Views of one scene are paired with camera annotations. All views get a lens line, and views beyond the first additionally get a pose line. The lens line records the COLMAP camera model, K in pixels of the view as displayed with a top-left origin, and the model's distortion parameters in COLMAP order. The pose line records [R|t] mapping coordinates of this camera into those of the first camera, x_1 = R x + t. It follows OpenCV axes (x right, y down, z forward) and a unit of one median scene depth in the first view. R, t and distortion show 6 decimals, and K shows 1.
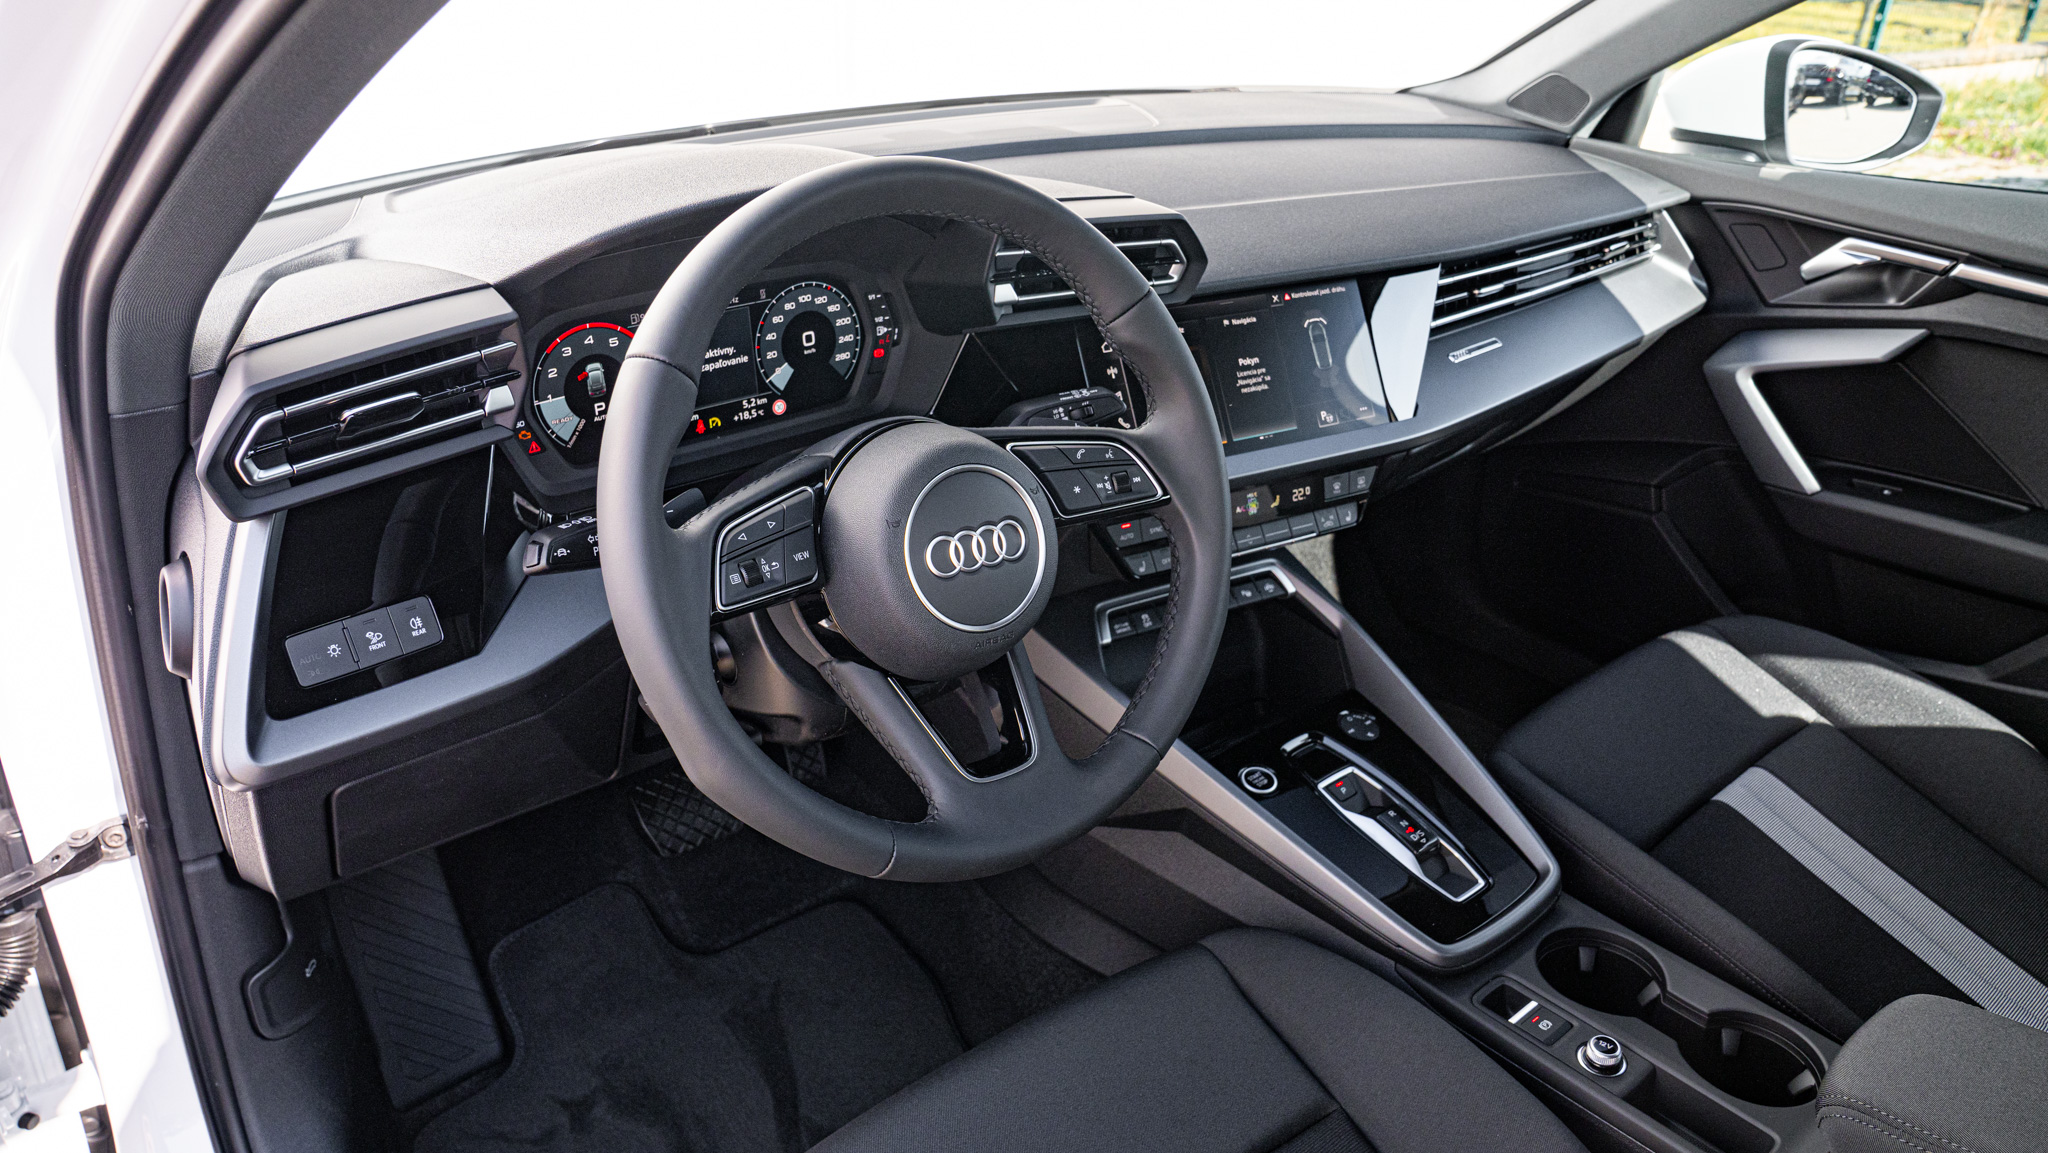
lens RADIAL K [[1429.3, 0, 1024.0], [0, 1429.3, 576.5], [0, 0, 1]] dist [-0.097112, 0.072430]
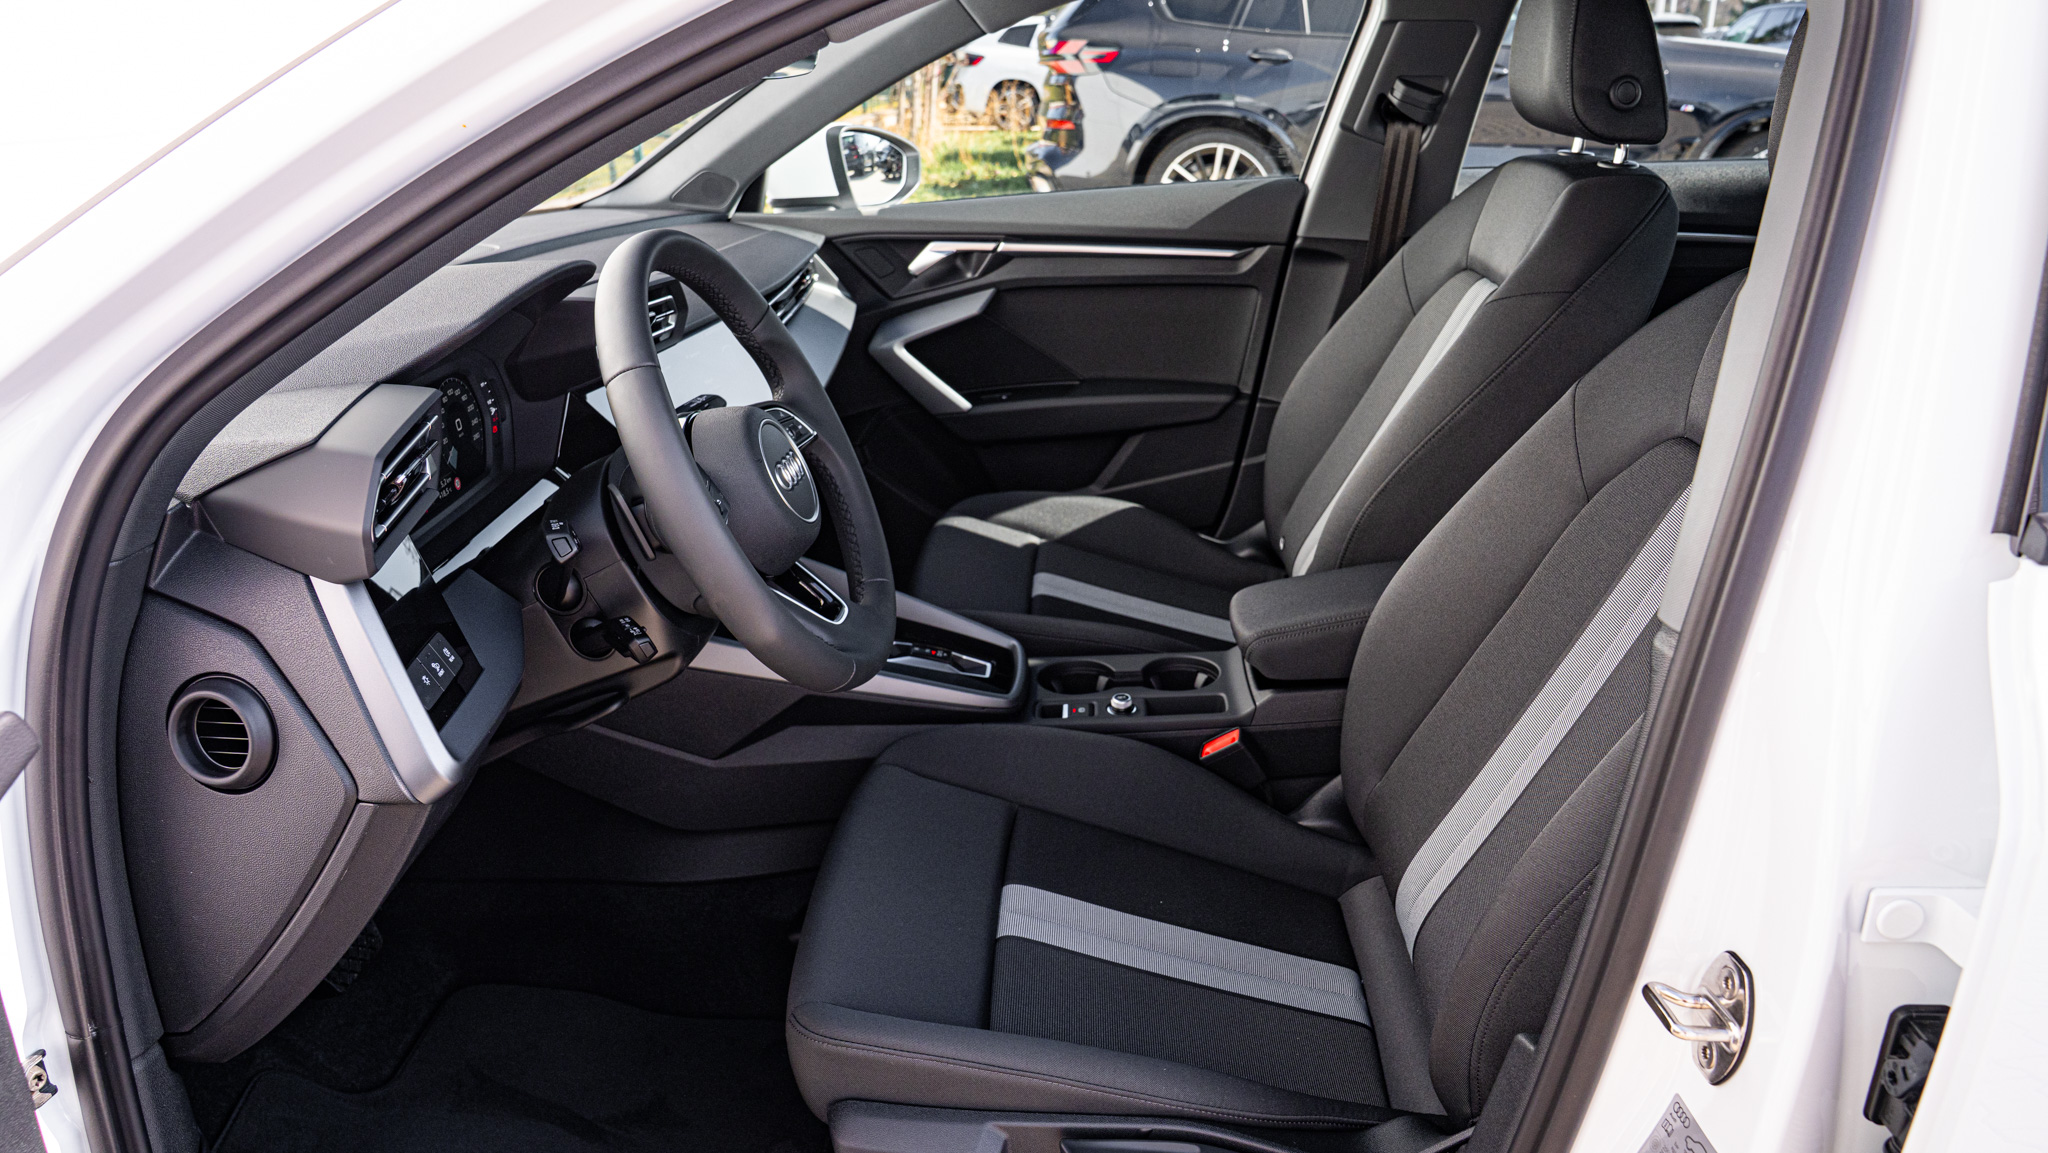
lens RADIAL K [[1429.3, 0, 1024.0], [0, 1429.3, 576.5], [0, 0, 1]] dist [-0.097112, 0.072430]
pose [[0.670362, -0.305844, 0.676072, -0.661849], [0.372415, 0.926721, 0.049964, 0.070670], [-0.641811, 0.218285, 0.735139, -0.160964]]
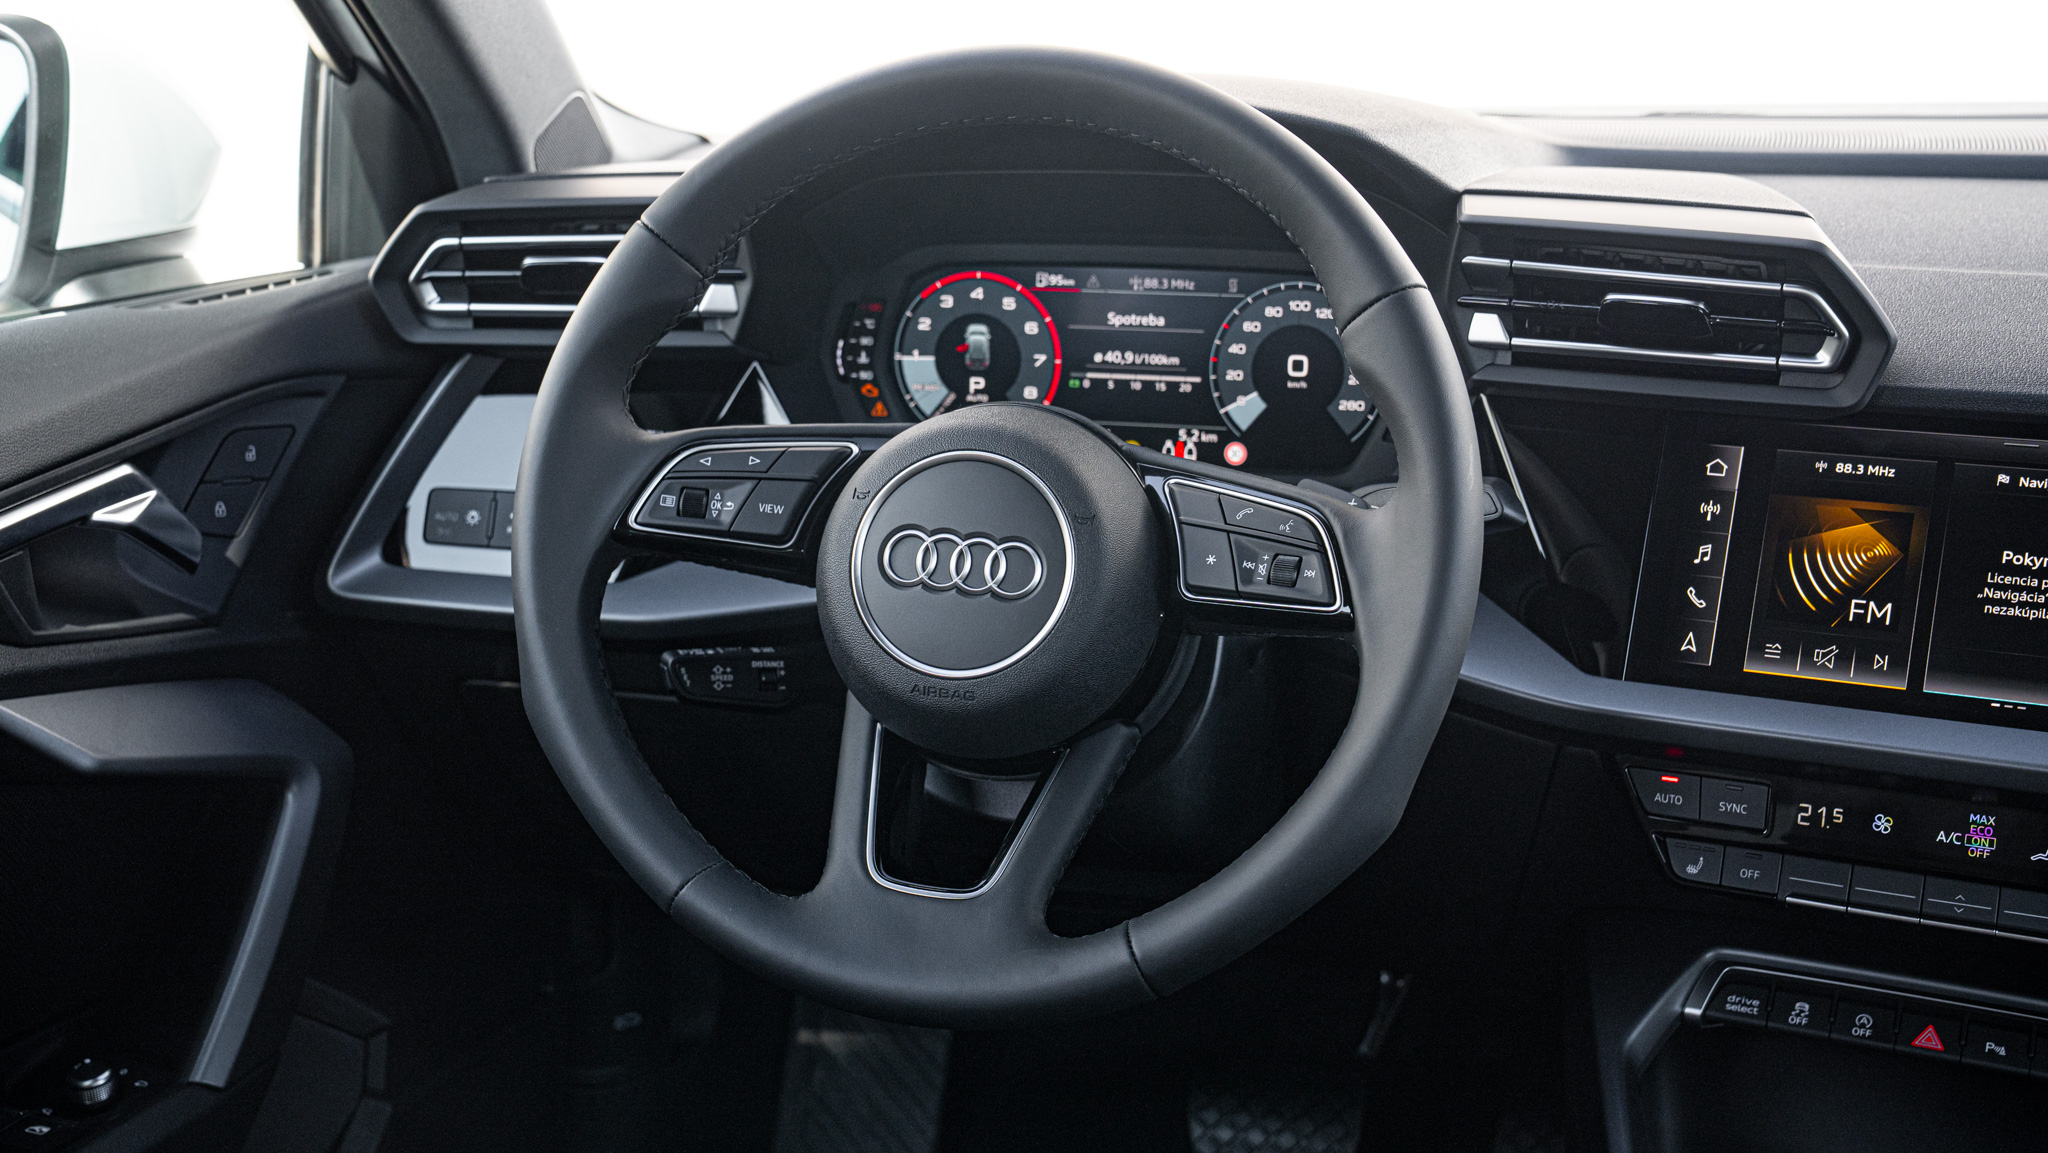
lens RADIAL K [[2667.1, 0, 1024.0], [0, 2667.1, 576.5], [0, 0, 1]] dist [0.184853, 0.037128]
pose [[0.595939, 0.196419, -0.778637, 0.766272], [-0.349452, 0.936434, -0.031232, 0.012772], [0.723008, 0.290709, 0.626696, 0.128138]]
